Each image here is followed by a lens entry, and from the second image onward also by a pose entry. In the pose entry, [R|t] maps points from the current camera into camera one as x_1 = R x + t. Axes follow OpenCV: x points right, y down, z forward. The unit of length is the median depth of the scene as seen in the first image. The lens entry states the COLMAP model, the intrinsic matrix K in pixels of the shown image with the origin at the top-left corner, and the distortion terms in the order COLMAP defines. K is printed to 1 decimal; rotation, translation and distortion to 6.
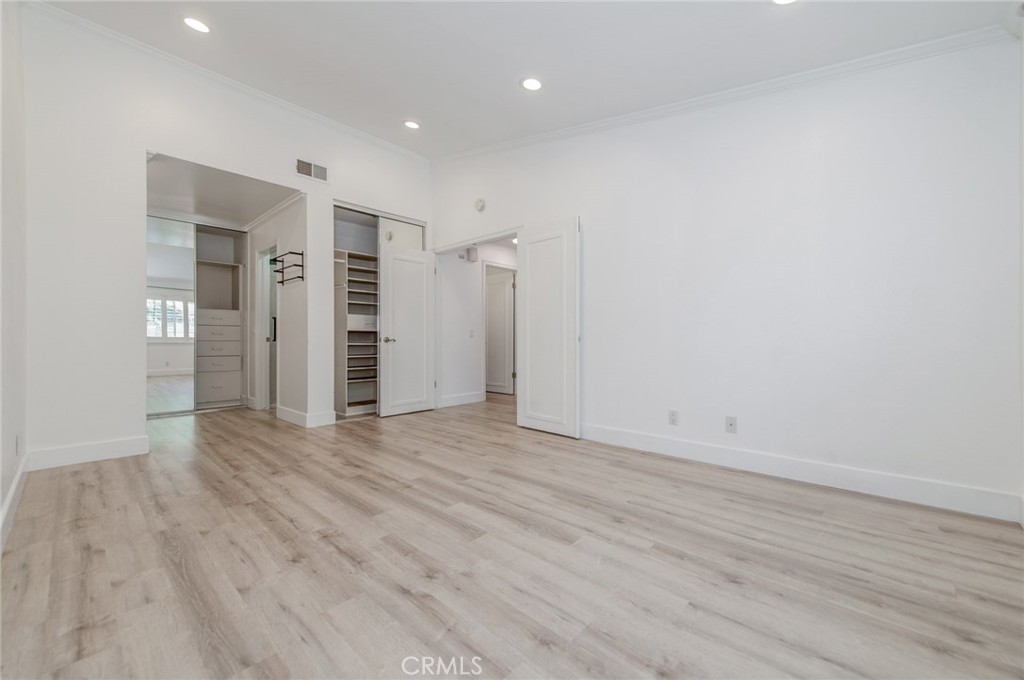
lens RADIAL K [[404.1, 0, 512.7], [0, 404.1, 337.0], [0, 0, 1]] dist [0.016848, -0.005184]
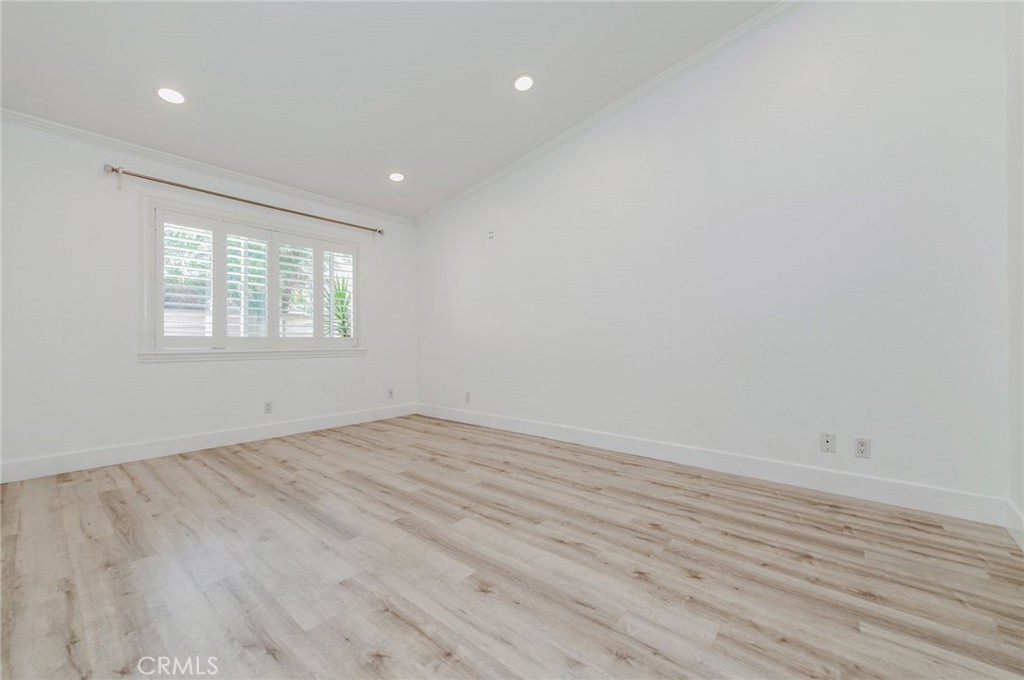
lens RADIAL K [[404.1, 0, 512.7], [0, 404.1, 337.0], [0, 0, 1]] dist [0.016848, -0.005184]
pose [[-0.999146, 0.002956, -0.041203, -0.330202], [0.003583, 0.999879, -0.015150, 0.001855], [0.041153, -0.015284, -0.999036, 1.933843]]
